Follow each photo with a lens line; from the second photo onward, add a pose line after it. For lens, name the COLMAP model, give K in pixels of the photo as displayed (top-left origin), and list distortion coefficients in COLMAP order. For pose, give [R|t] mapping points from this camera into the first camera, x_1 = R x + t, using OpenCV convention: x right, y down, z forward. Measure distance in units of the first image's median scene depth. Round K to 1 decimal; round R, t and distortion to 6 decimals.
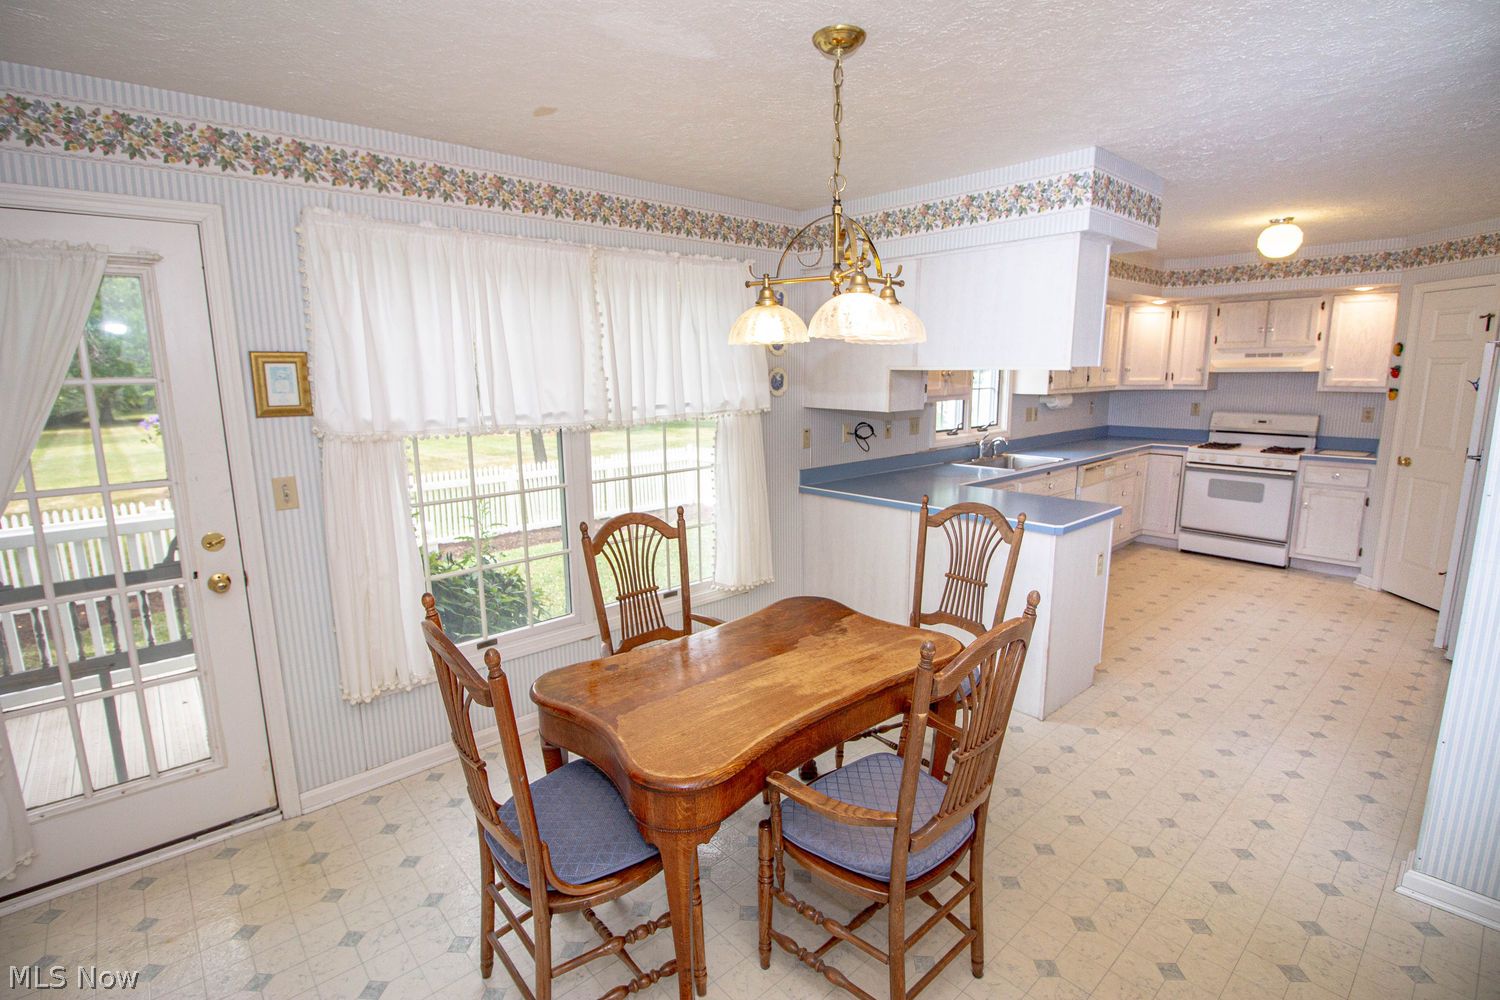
lens RADIAL K [[707.2, 0, 747.7], [0, 707.2, 495.1], [0, 0, 1]] dist [0.000510, -0.010726]
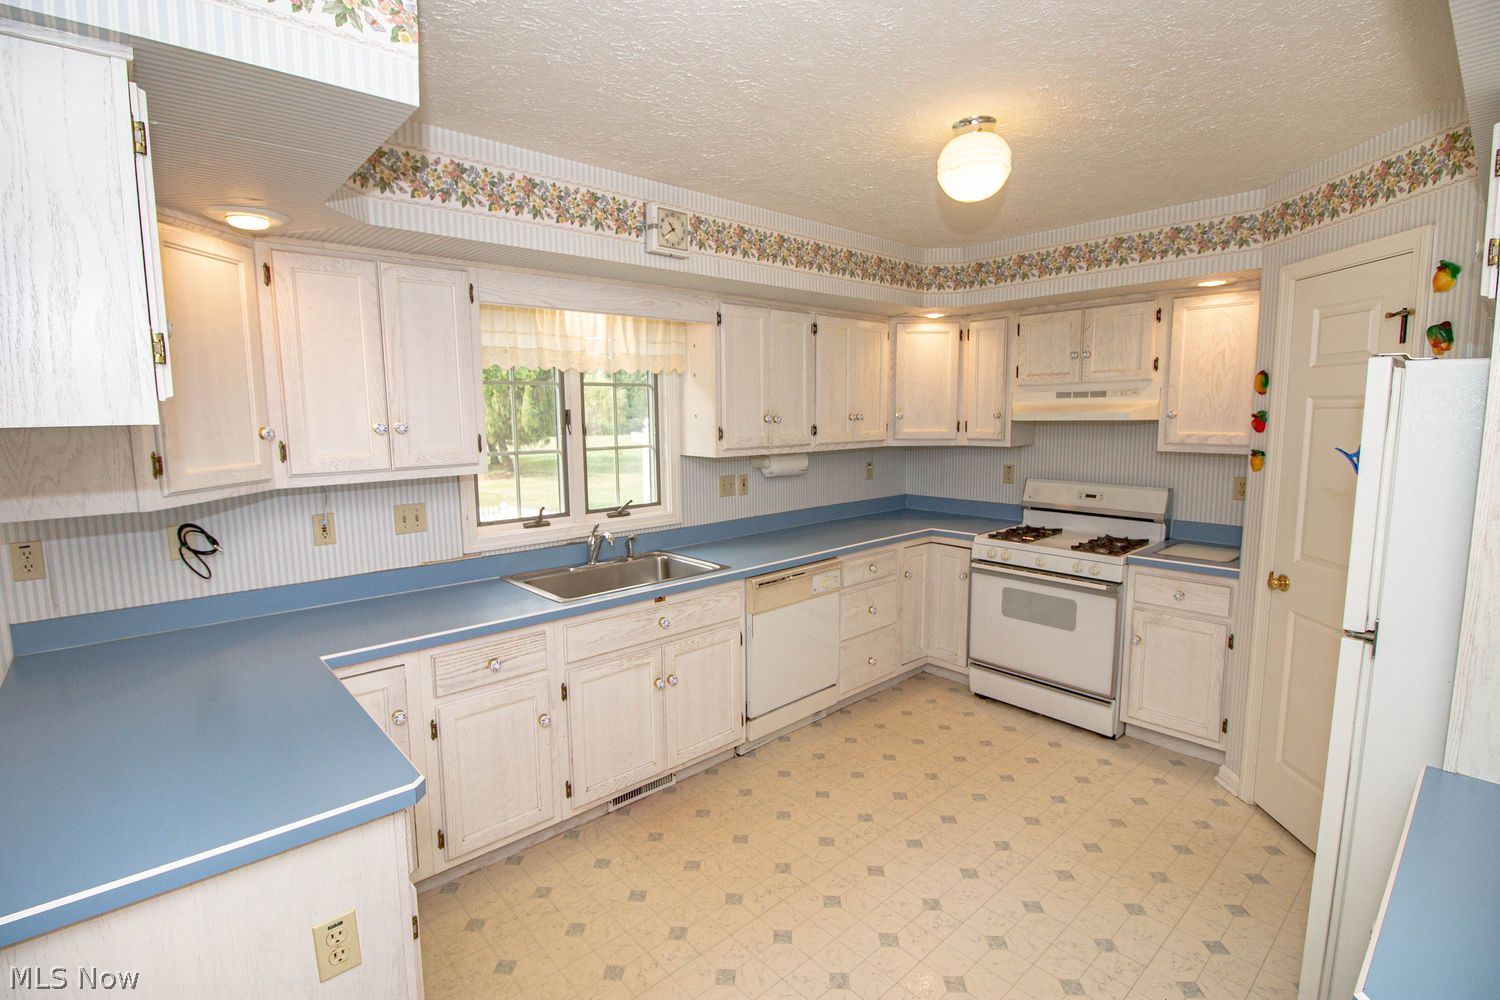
lens RADIAL K [[700.1, 0, 748.6], [0, 700.1, 497.2], [0, 0, 1]] dist [-0.001078, -0.013999]
pose [[0.999988, -0.000490, 0.004849, 0.427247], [0.000753, 0.998518, -0.054414, -0.070982], [-0.004815, 0.054417, 0.998507, 0.371990]]
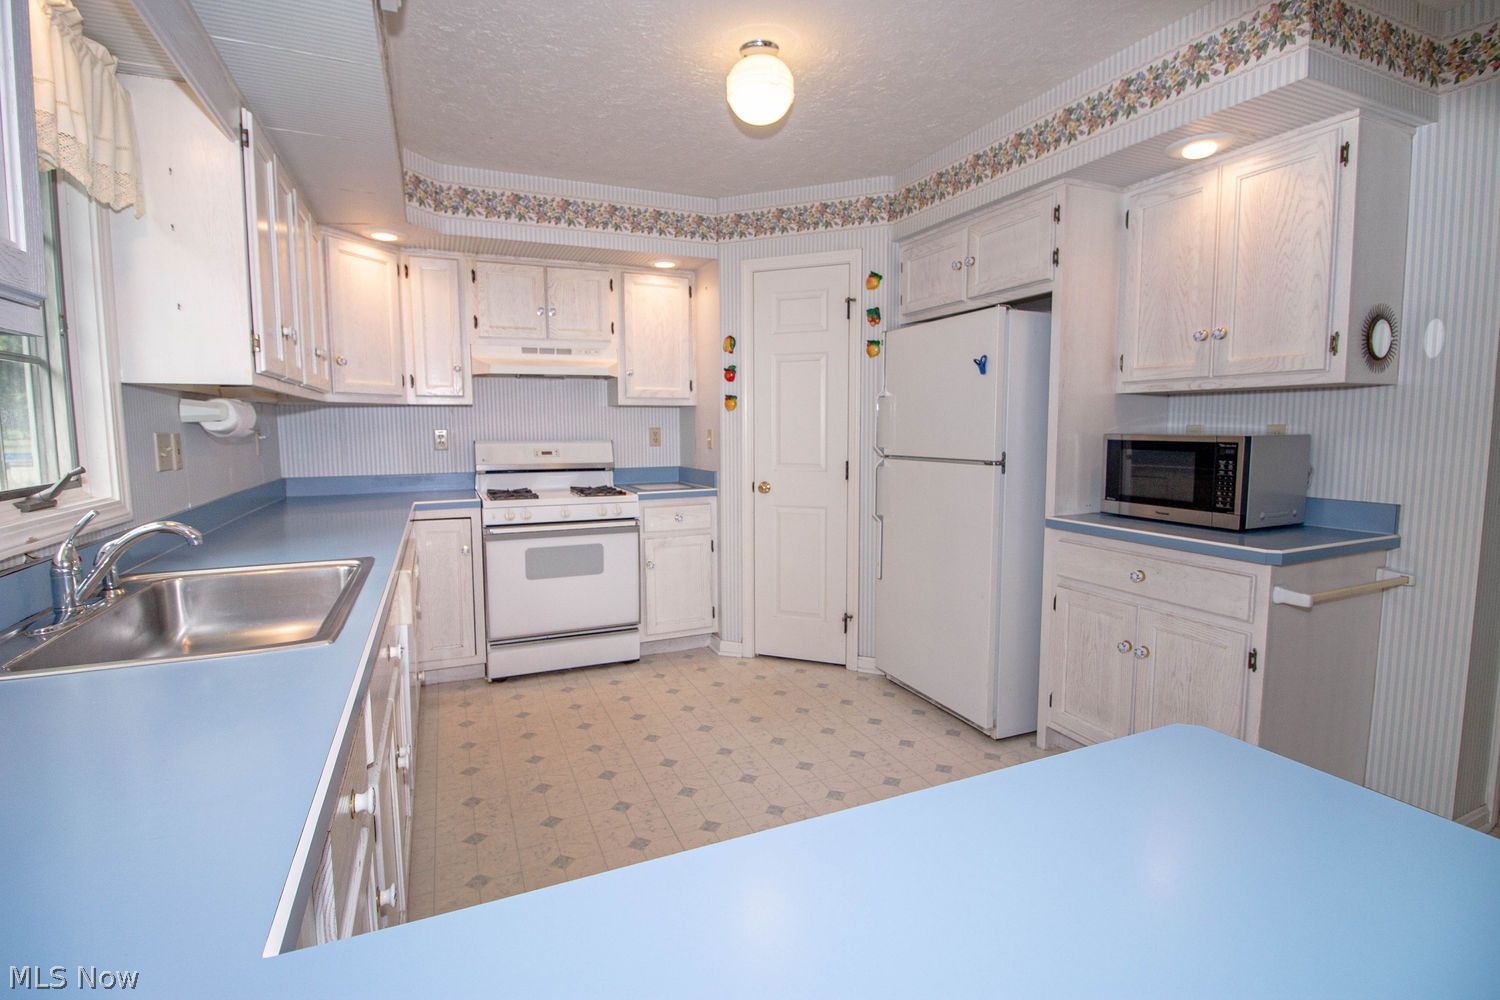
lens RADIAL K [[700.1, 0, 748.6], [0, 700.1, 497.2], [0, 0, 1]] dist [-0.001078, -0.013999]
pose [[0.310443, -0.088357, 0.946477, 0.162740], [0.169435, 0.984870, 0.036366, -0.056705], [-0.935370, 0.149076, 0.320717, 0.637989]]
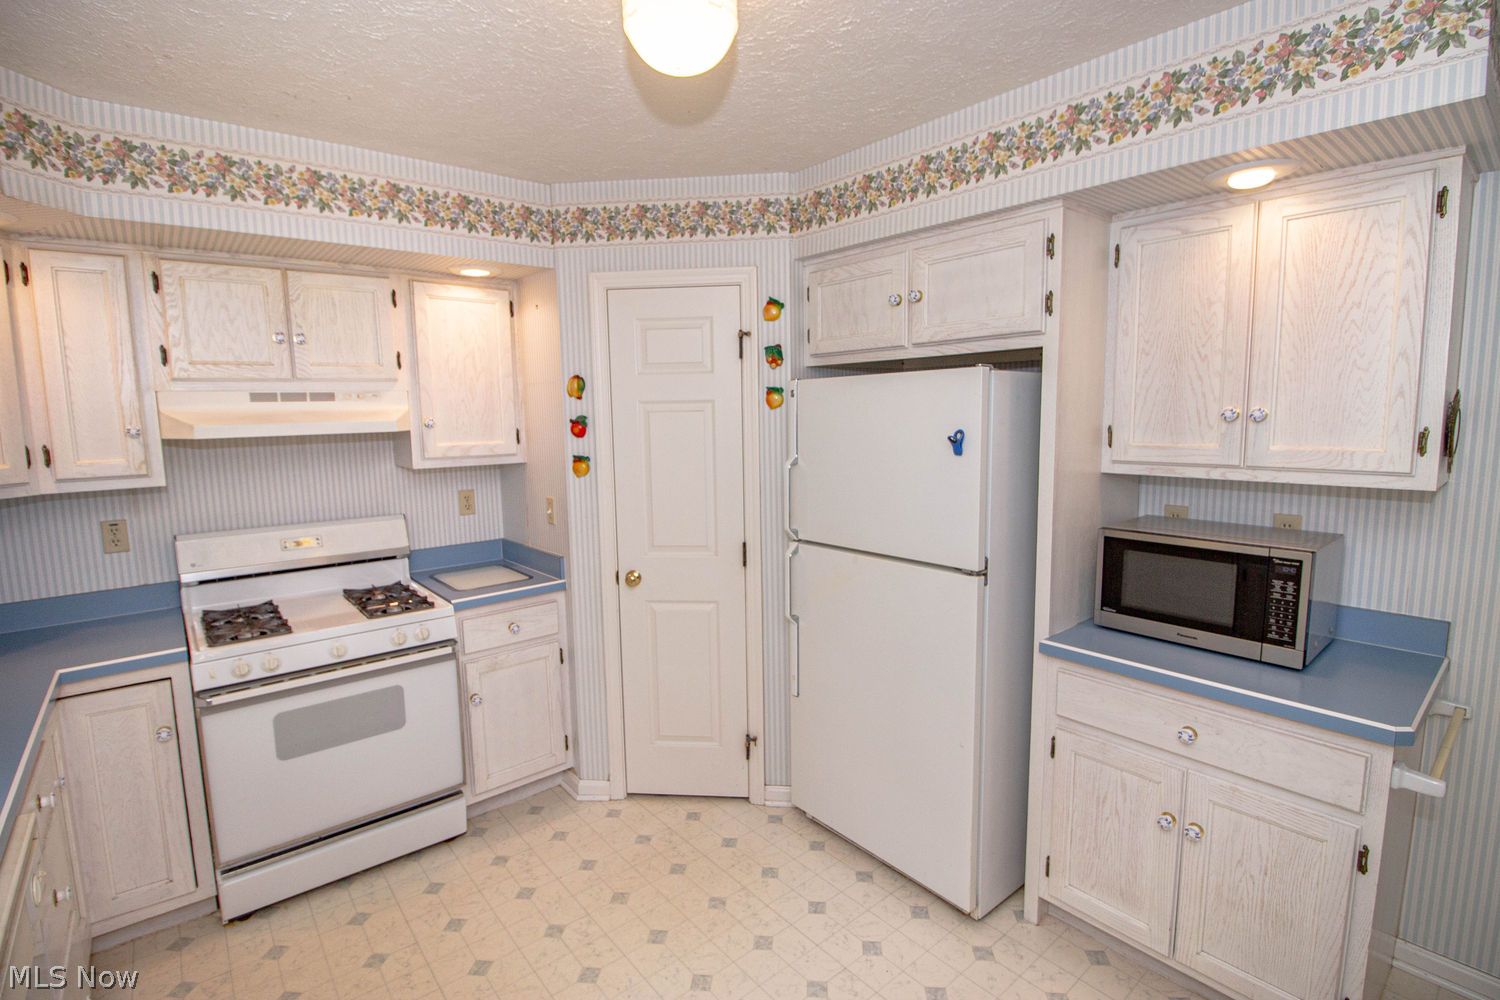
lens RADIAL K [[700.7, 0, 743.9], [0, 700.7, 498.0], [0, 0, 1]] dist [-0.002287, -0.013062]
pose [[0.033364, -0.114190, 0.992899, 0.307720], [0.192741, 0.975538, 0.105717, -0.130067], [-0.980682, 0.187845, 0.054557, 0.718064]]
